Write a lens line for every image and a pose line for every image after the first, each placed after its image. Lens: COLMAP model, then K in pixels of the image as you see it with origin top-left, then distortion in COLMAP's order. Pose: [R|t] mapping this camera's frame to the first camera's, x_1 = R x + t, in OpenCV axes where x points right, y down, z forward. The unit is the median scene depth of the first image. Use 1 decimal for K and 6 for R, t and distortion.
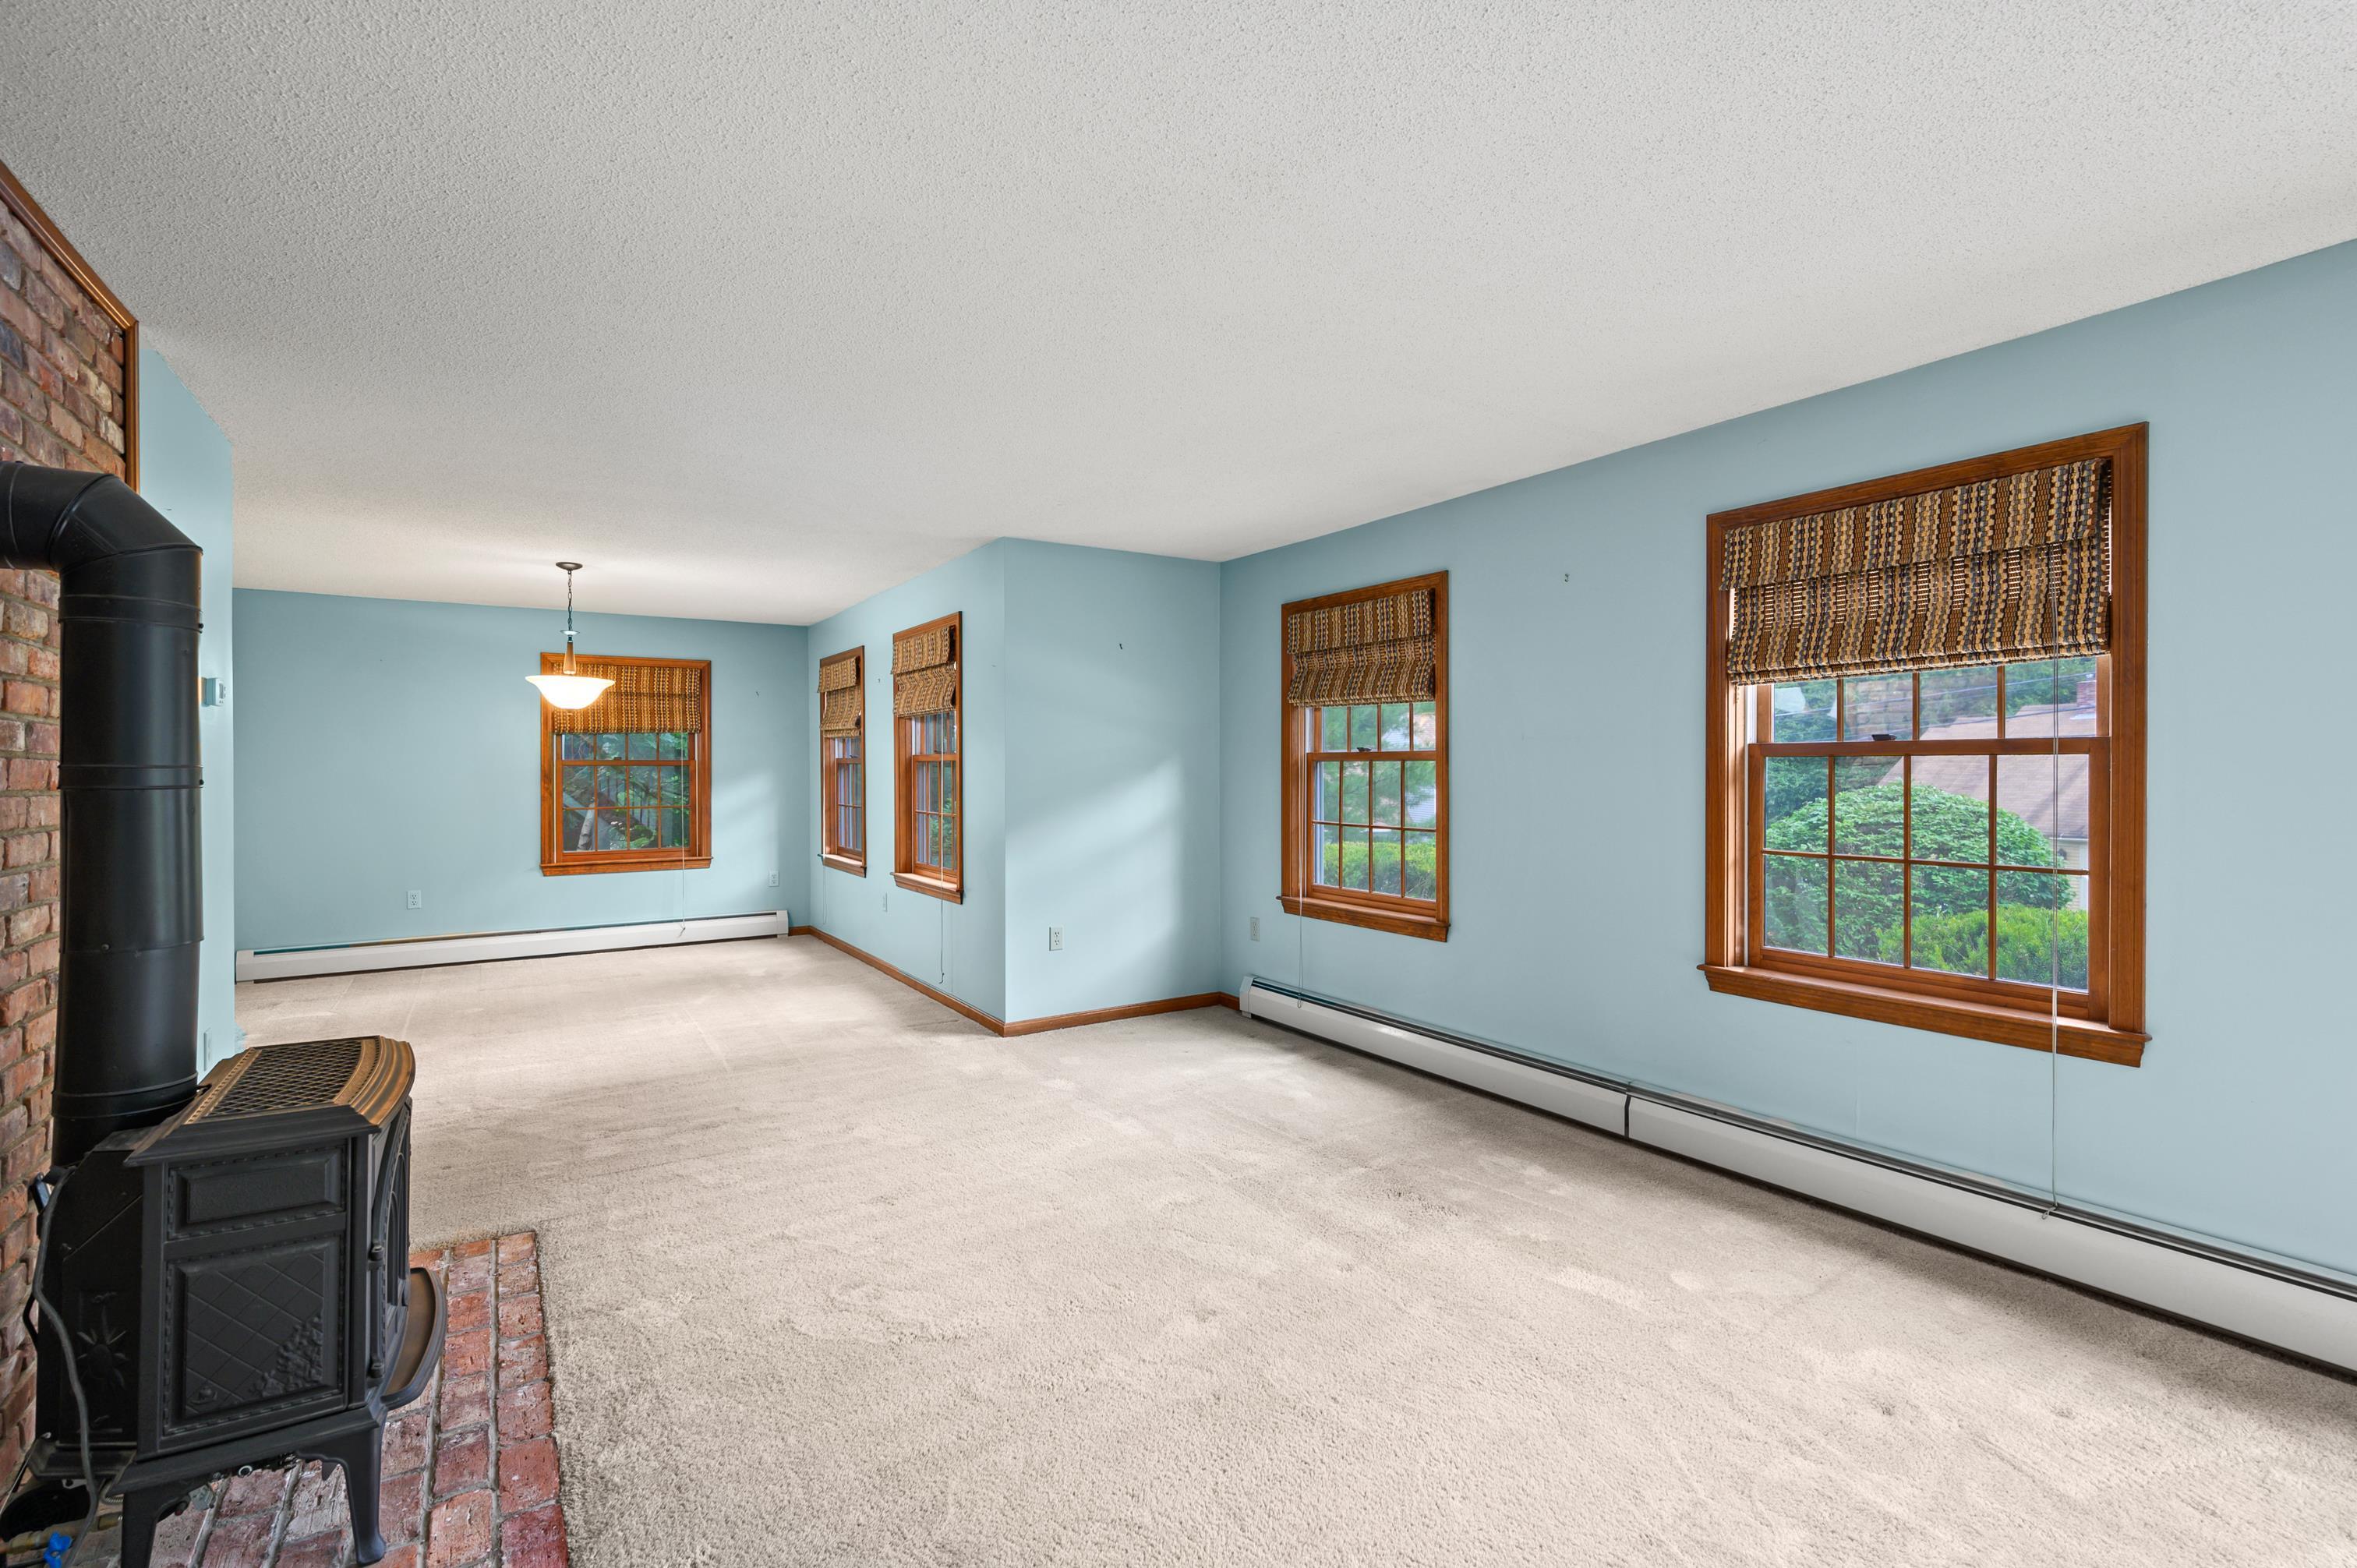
lens RADIAL K [[1053.9, 0, 1183.6], [0, 1053.9, 775.1], [0, 0, 1]] dist [-0.001664, -0.000050]
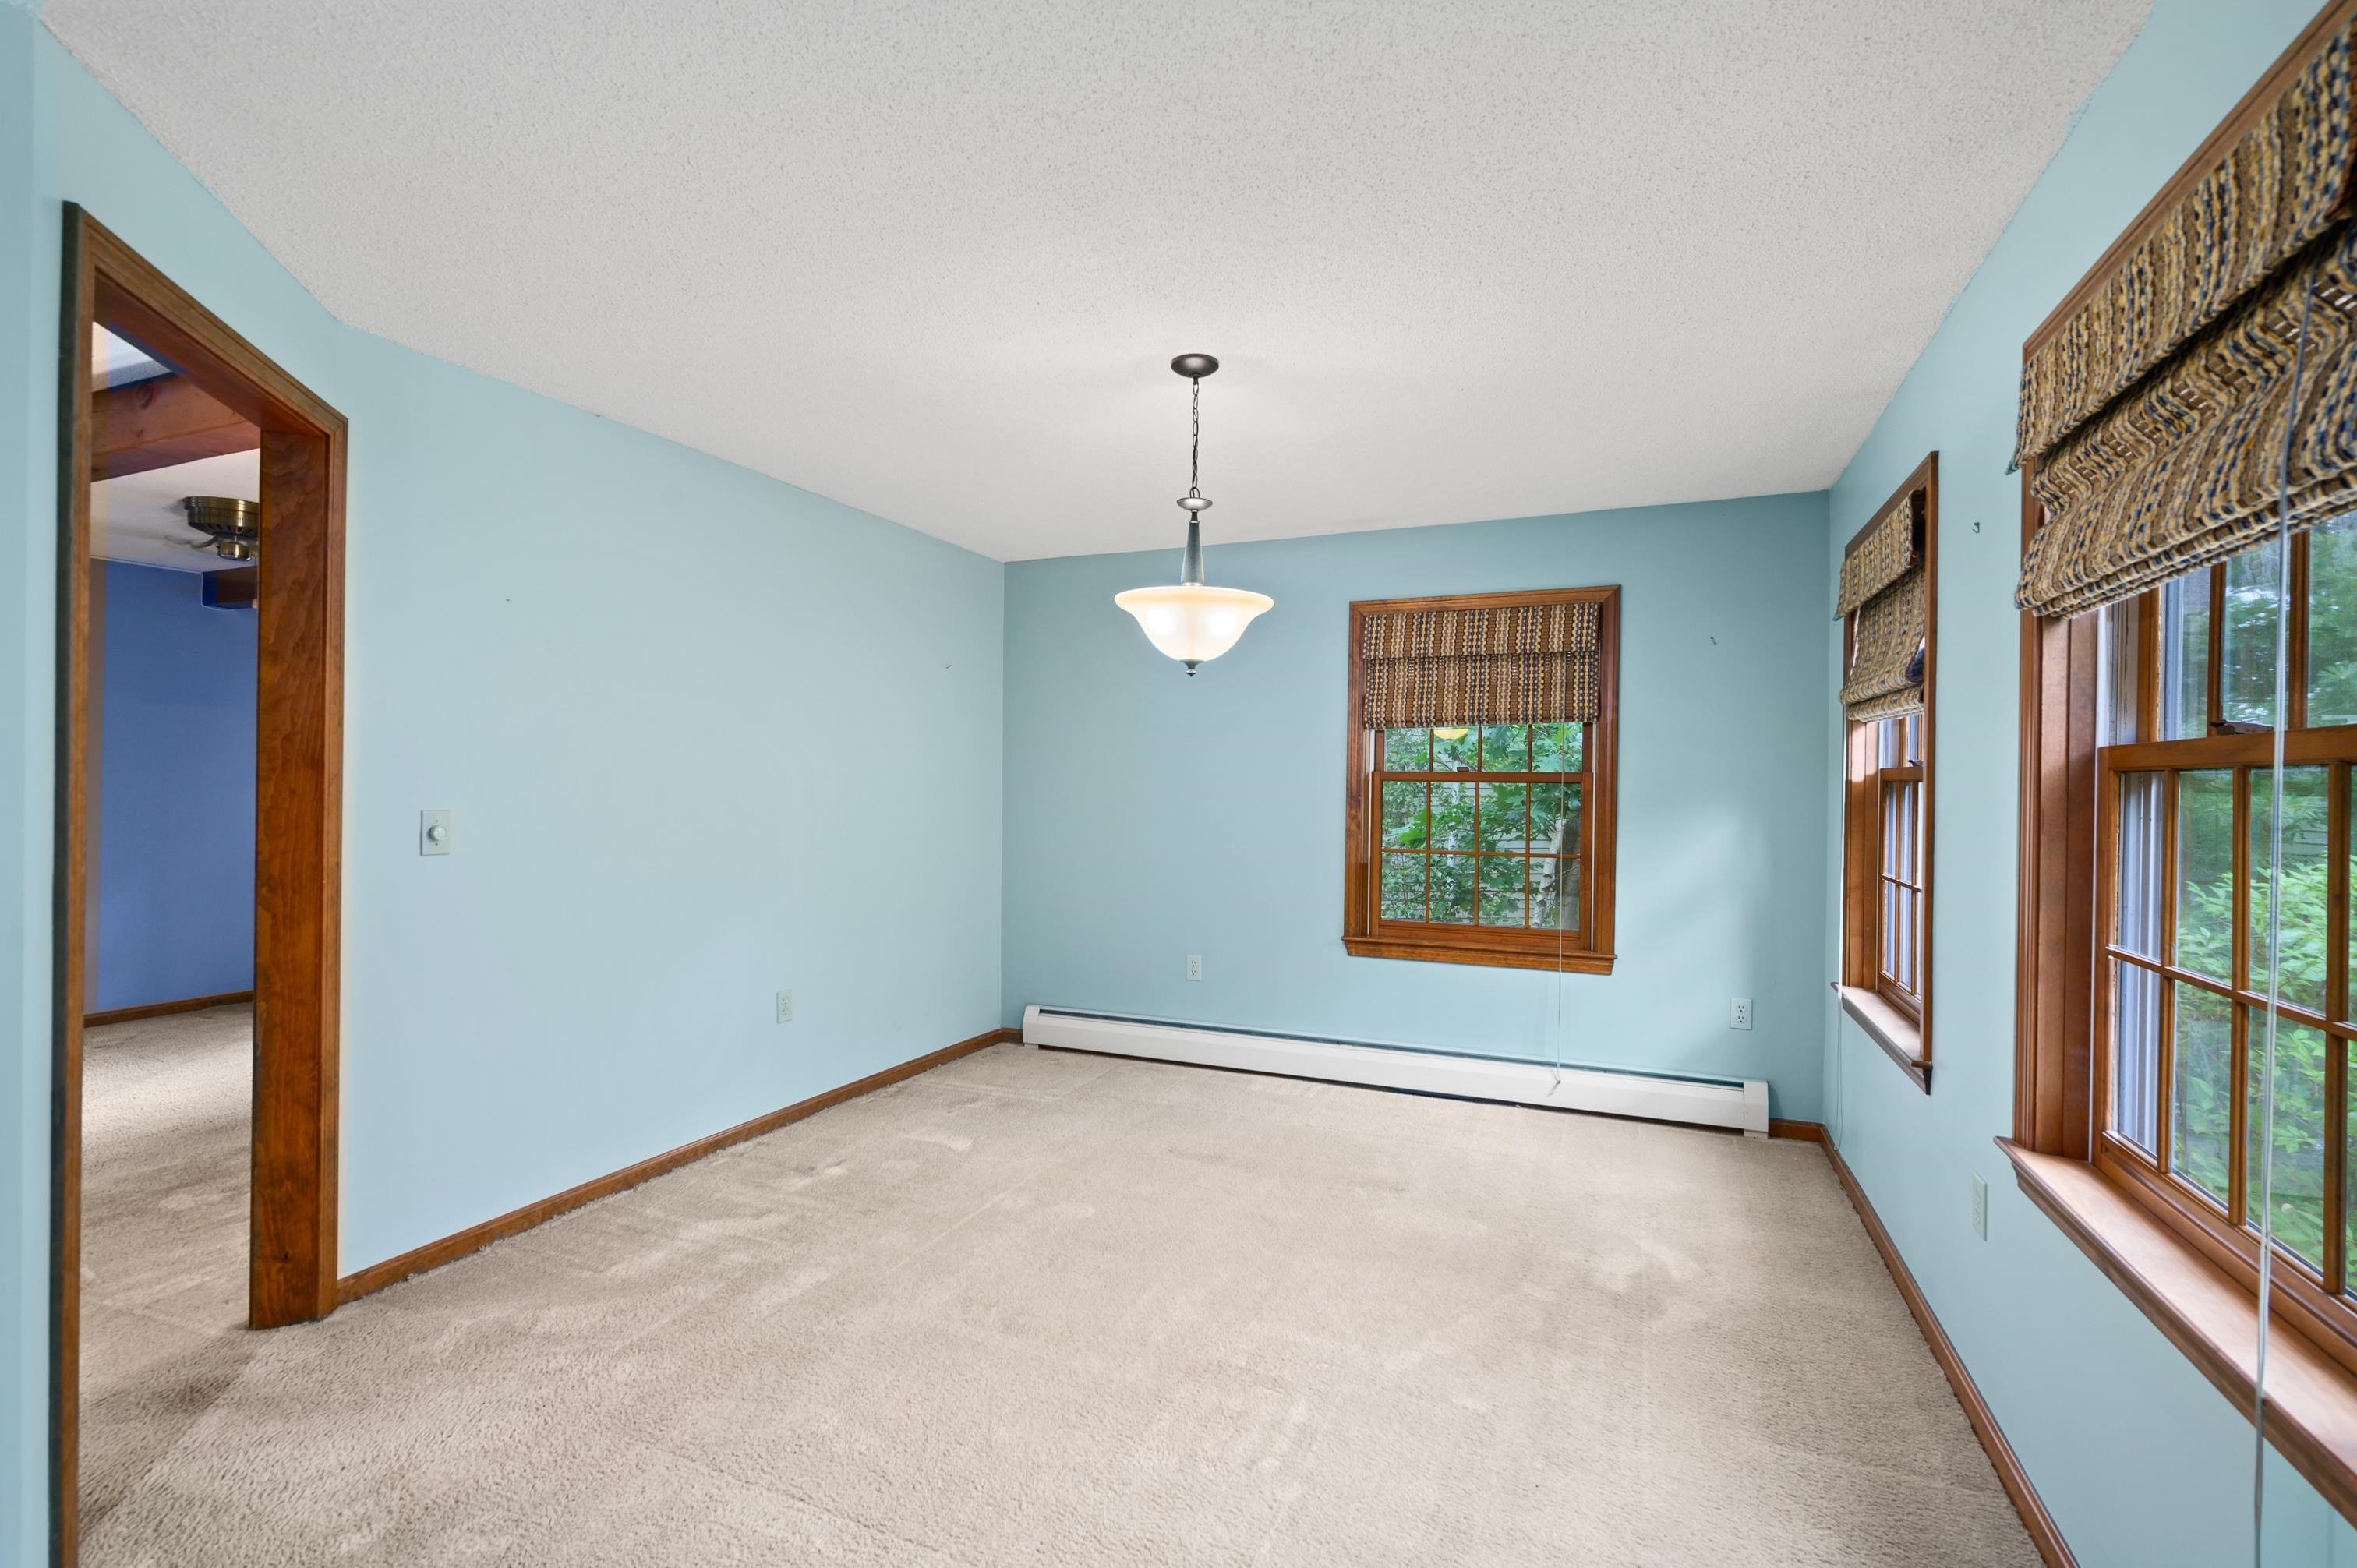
lens RADIAL K [[1044.6, 0, 1187.5], [0, 1044.6, 786.1], [0, 0, 1]] dist [-0.000749, -0.000056]
pose [[0.558743, 0.012016, -0.829254, -0.203903], [-0.016513, 0.999858, 0.003362, -0.008619], [0.829176, 0.011815, 0.558862, 0.807449]]
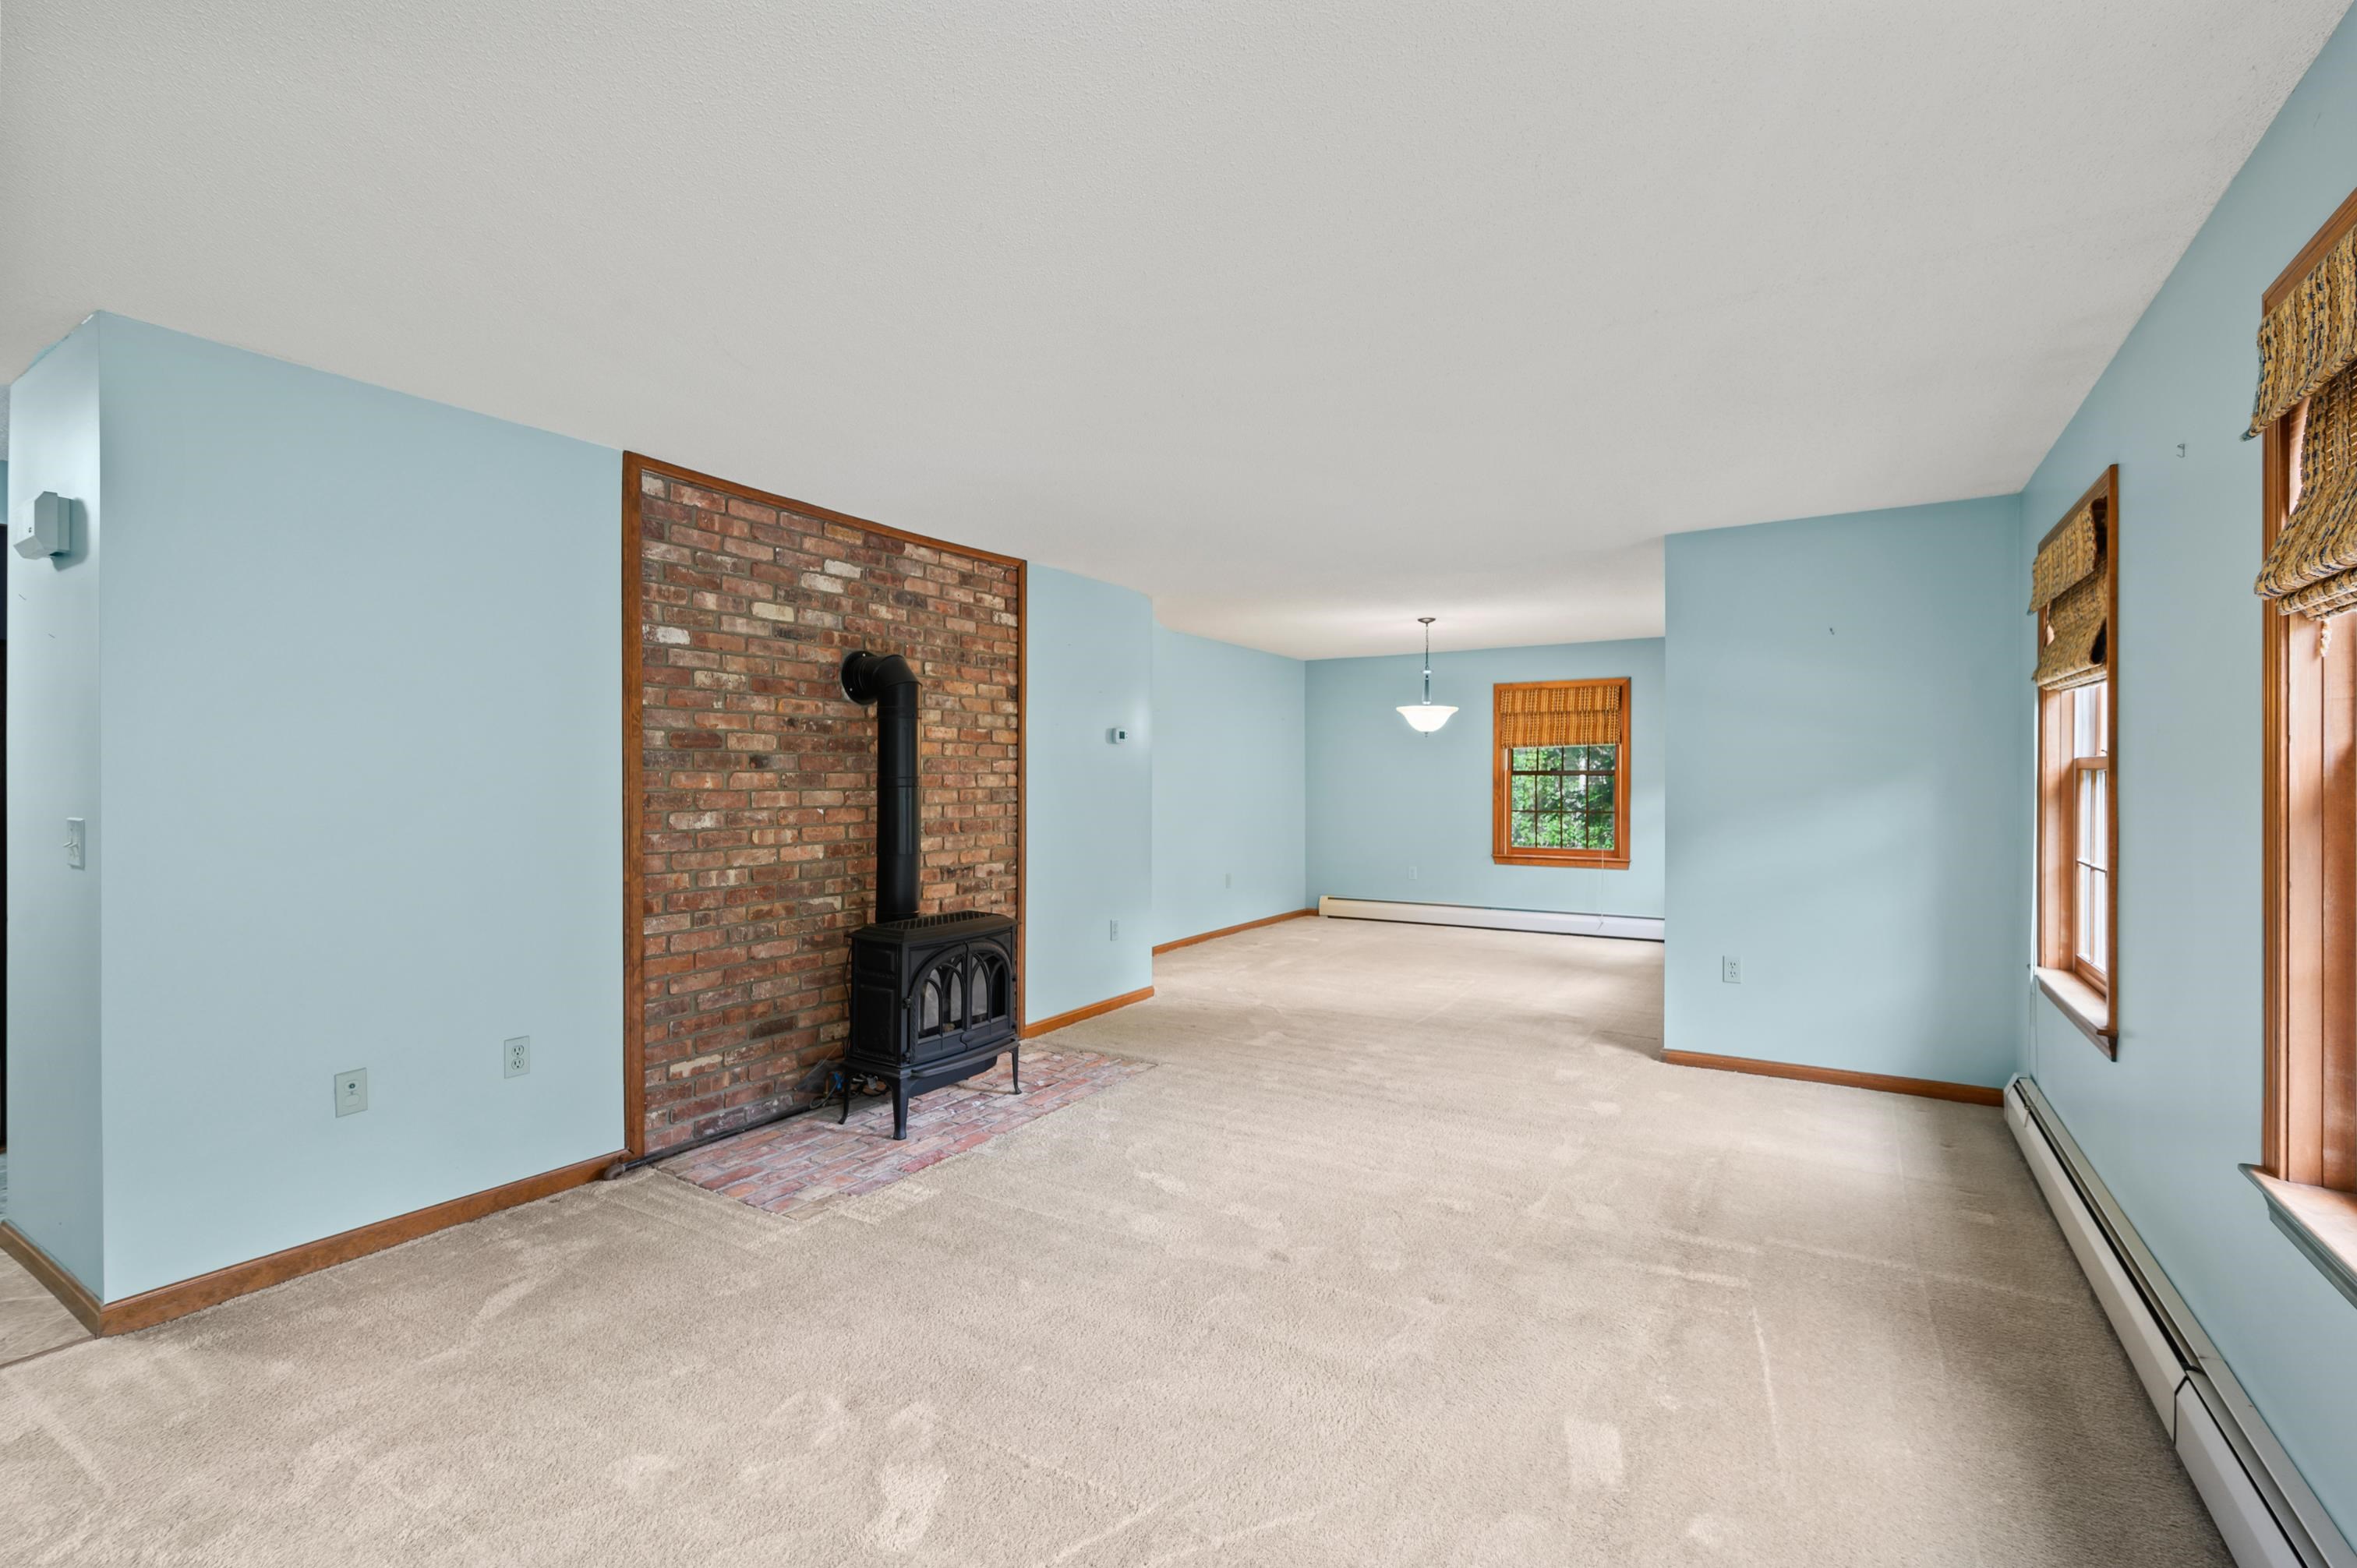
lens RADIAL K [[1053.9, 0, 1183.6], [0, 1053.9, 775.1], [0, 0, 1]] dist [-0.001664, -0.000050]
pose [[0.422531, 0.000992, -0.906348, 0.507942], [-0.007580, 0.999968, -0.002439, -0.004284], [0.906317, 0.007900, 0.422525, 0.207961]]
